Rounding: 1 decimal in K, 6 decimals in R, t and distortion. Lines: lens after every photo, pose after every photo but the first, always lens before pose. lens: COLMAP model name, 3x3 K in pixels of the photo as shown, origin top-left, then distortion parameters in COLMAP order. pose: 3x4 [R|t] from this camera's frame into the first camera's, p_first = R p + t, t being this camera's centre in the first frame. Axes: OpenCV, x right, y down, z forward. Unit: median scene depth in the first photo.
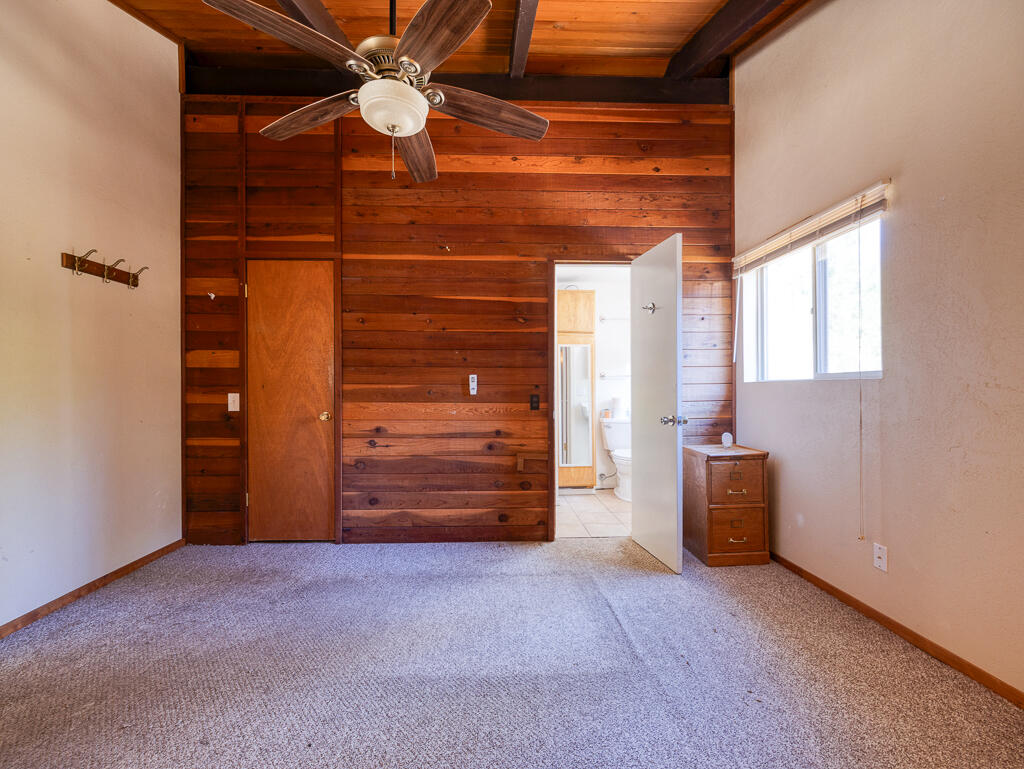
lens RADIAL K [[804.1, 0, 513.4], [0, 804.1, 384.4], [0, 0, 1]] dist [0.000873, 0.000219]
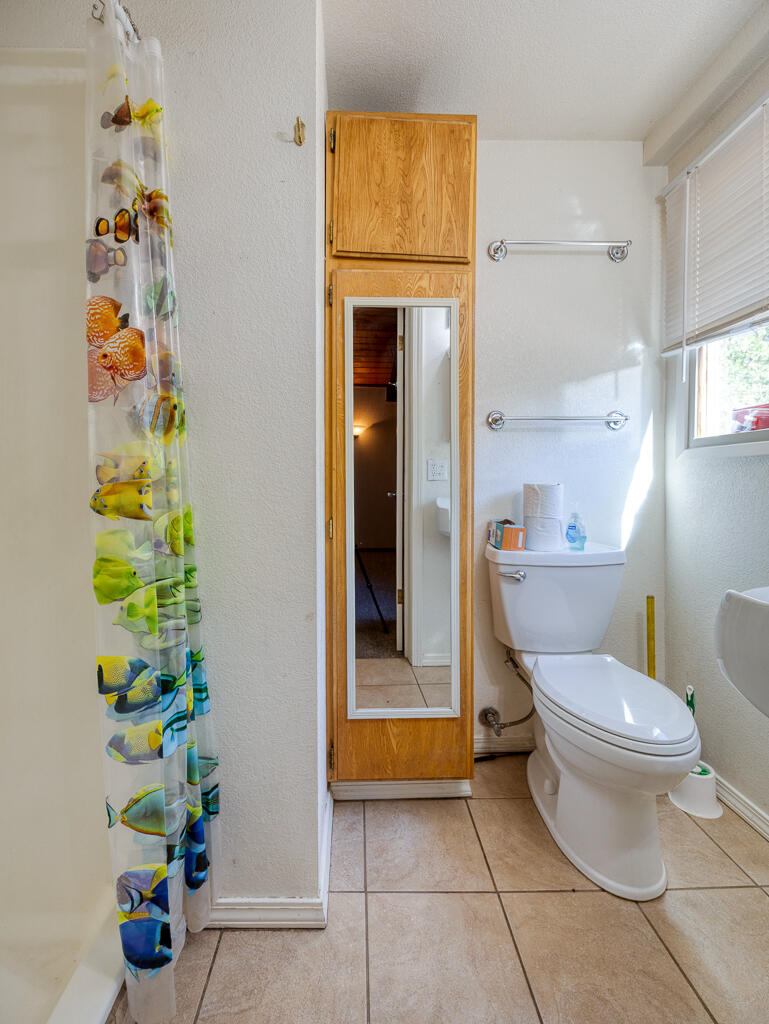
lens RADIAL K [[804.1, 0, 383.8], [0, 804.1, 513.7], [0, 0, 1]] dist [0.000873, 0.000219]
pose [[0.999924, 0.002200, 0.012130, 0.063473], [-0.002717, 0.999083, 0.042732, 0.014642], [-0.012025, -0.042762, 0.999013, 0.684910]]
